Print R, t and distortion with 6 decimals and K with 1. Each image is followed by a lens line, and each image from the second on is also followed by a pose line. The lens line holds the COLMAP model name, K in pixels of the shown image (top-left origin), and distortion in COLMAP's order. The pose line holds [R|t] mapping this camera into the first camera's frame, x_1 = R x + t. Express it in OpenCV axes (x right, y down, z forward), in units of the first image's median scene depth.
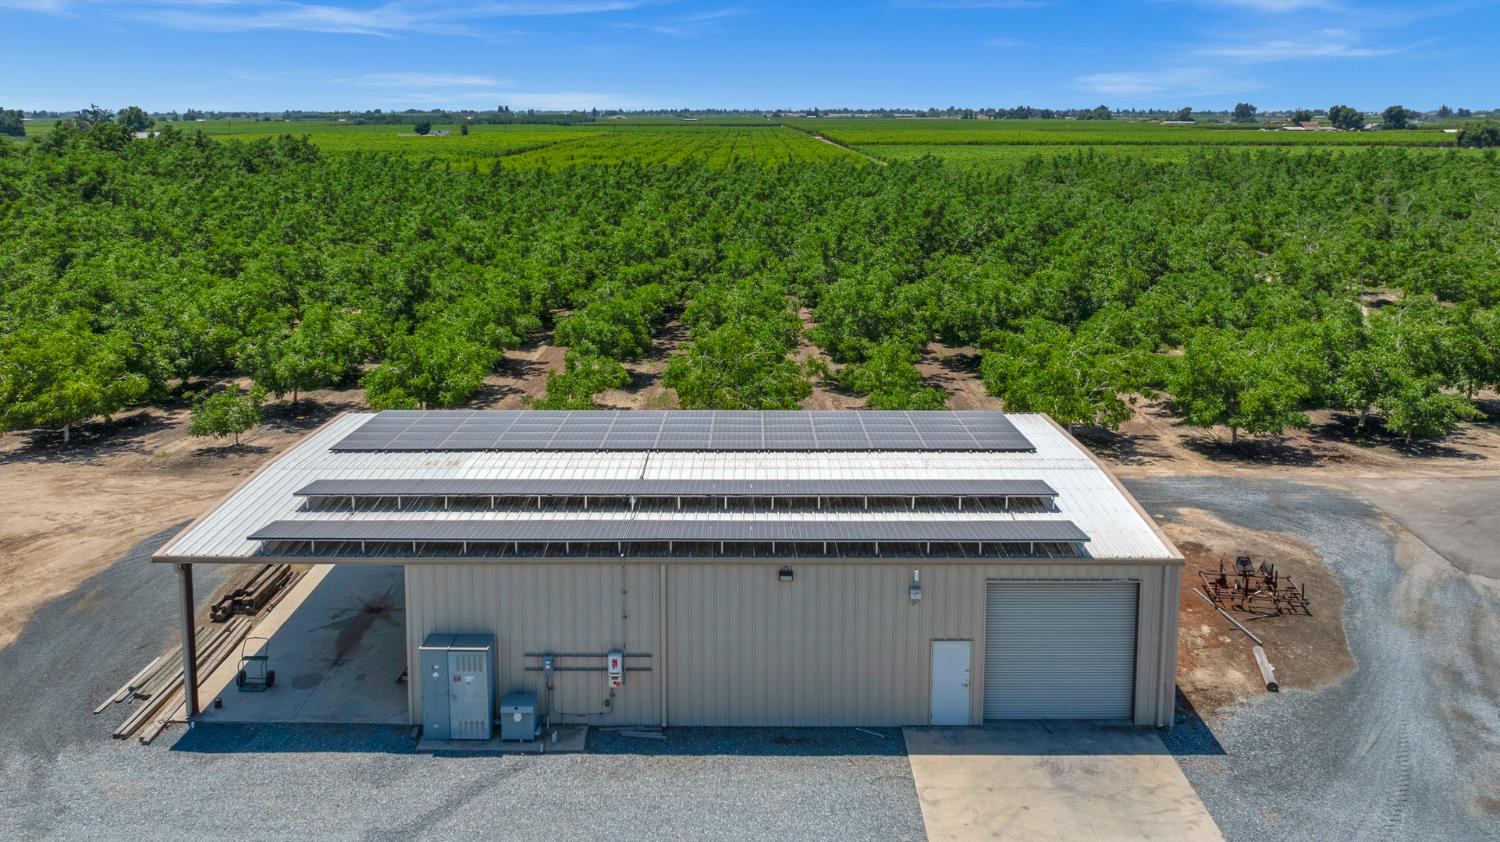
lens RADIAL K [[1118.8, 0, 736.3], [0, 1118.8, 234.3], [0, 0, 1]] dist [-0.011607, -0.007121]
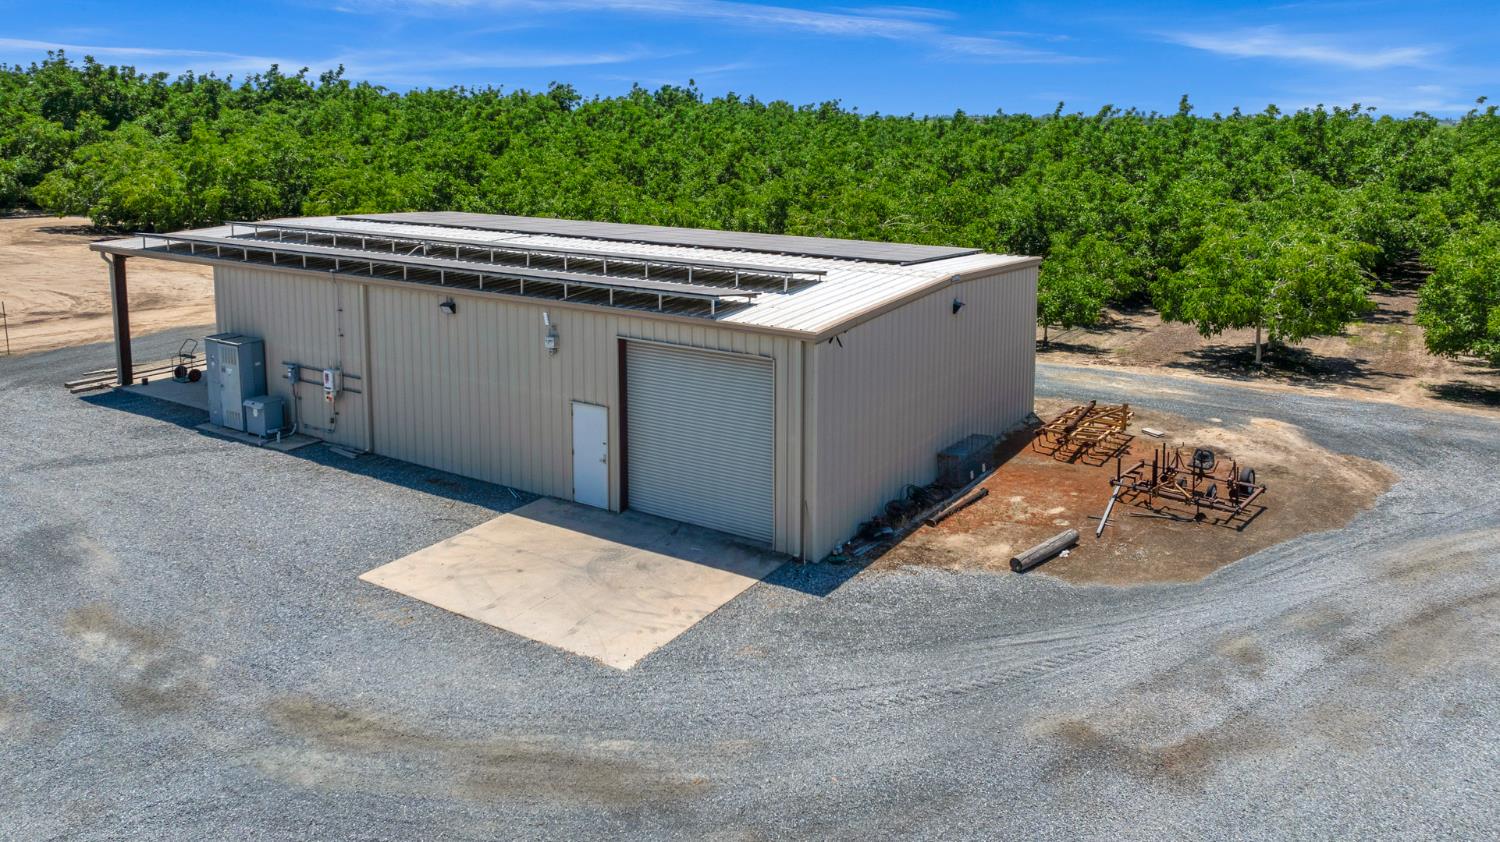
lens RADIAL K [[1118.8, 0, 736.3], [0, 1118.8, 234.3], [0, 0, 1]] dist [-0.011607, -0.007121]
pose [[0.845338, 0.061156, -0.530720, 0.743658], [-0.061783, 0.997952, 0.016587, 0.213196], [0.530648, 0.018768, 0.847385, 0.330007]]
